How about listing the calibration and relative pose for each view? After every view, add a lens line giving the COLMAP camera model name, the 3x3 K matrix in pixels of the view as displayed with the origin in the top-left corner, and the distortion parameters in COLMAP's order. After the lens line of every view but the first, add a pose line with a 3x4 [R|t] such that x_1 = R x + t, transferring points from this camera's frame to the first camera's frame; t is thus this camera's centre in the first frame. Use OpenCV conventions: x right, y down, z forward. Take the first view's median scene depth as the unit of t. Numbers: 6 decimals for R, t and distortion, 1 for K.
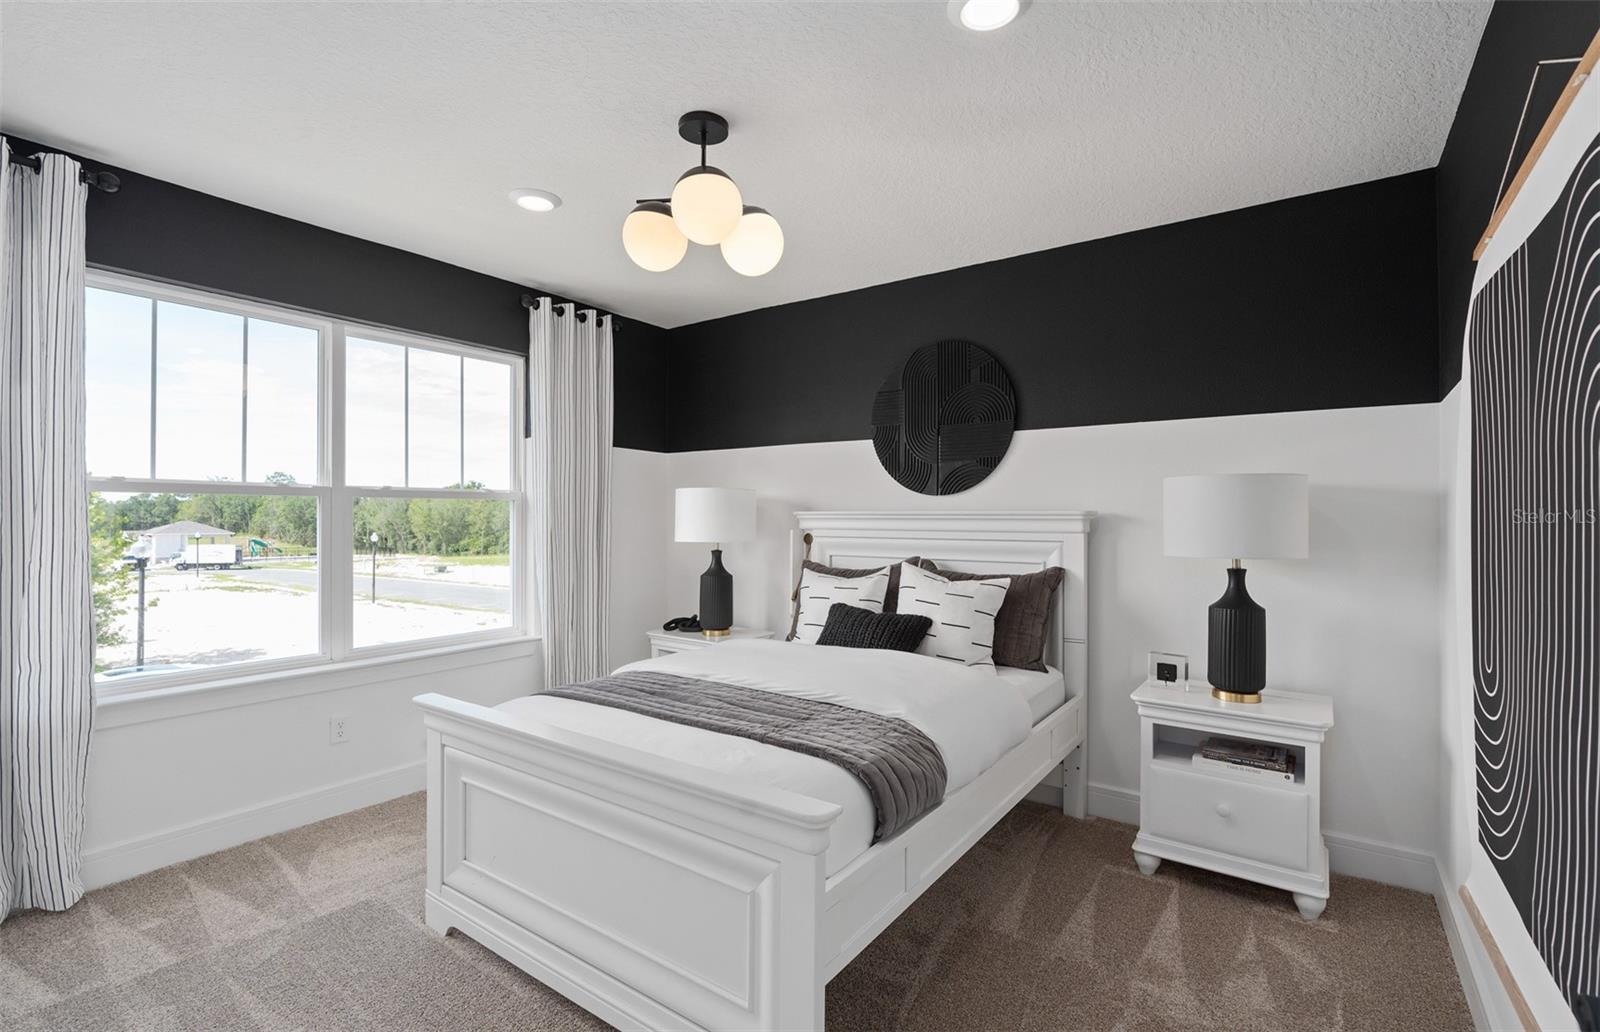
lens RADIAL K [[732.0, 0, 801.1], [0, 732.0, 525.0], [0, 0, 1]] dist [-0.002558, 0.000128]
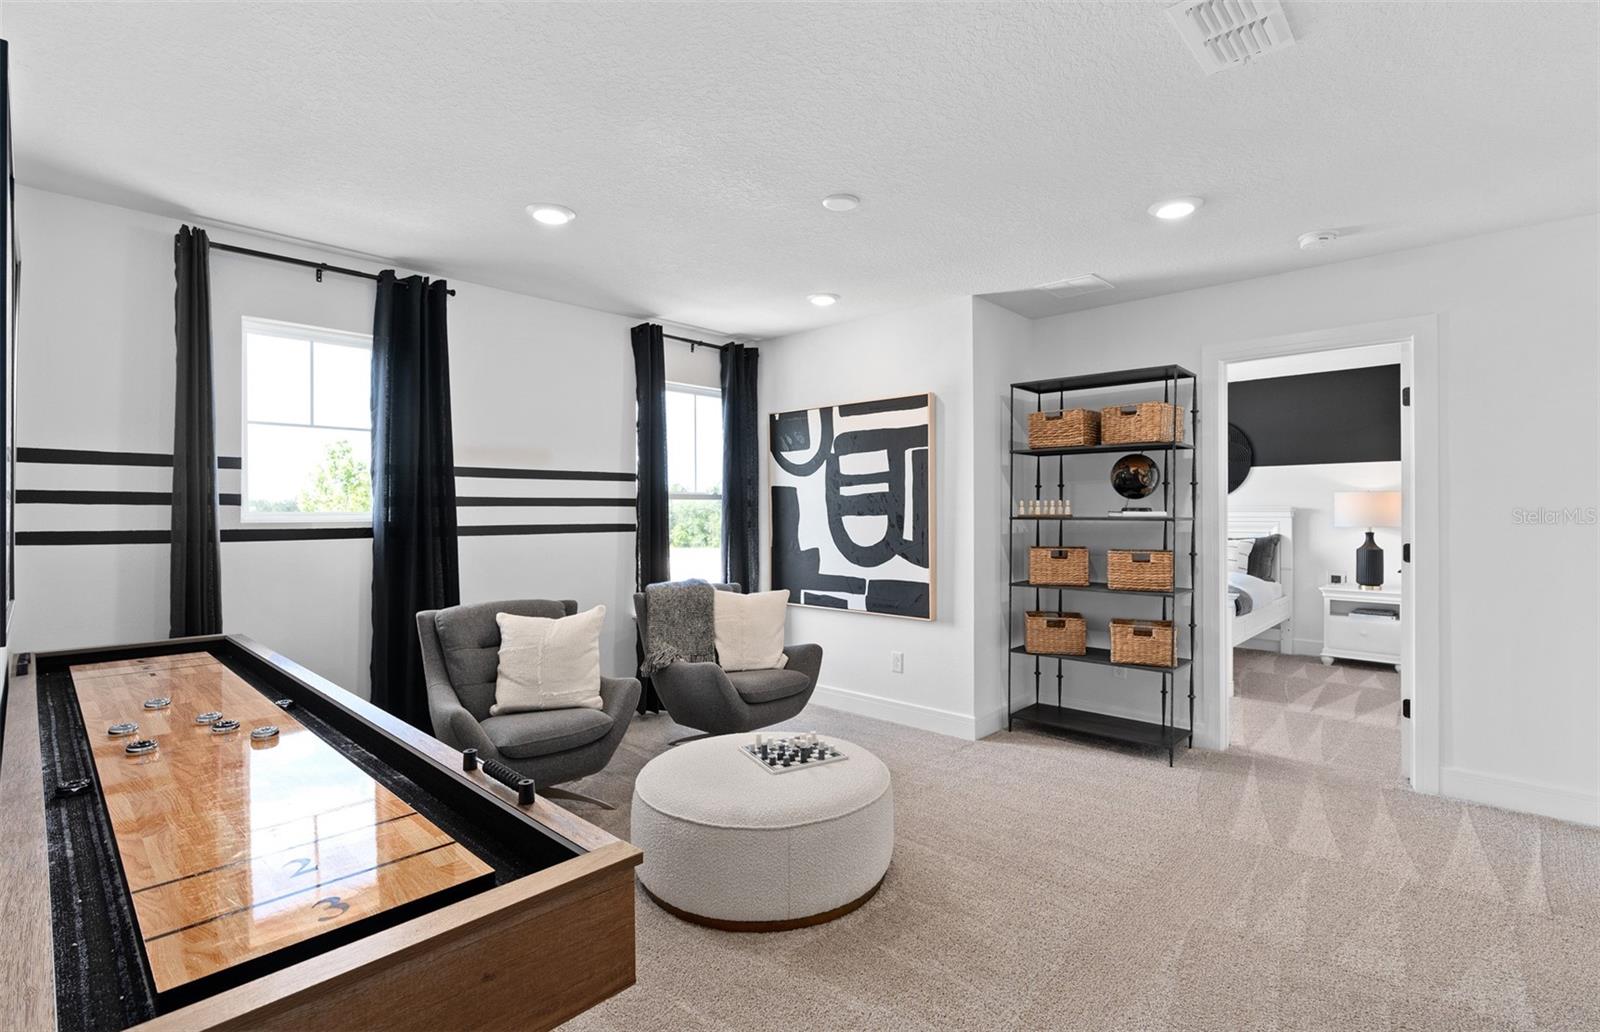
lens RADIAL K [[746.9, 0, 802.5], [0, 746.9, 522.6], [0, 0, 1]] dist [-0.001275, -0.000101]
pose [[0.990466, -0.004713, -0.137680, -0.807349], [0.004876, 0.999988, 0.000844, 0.019381], [0.137674, -0.001507, 0.990476, -1.496870]]
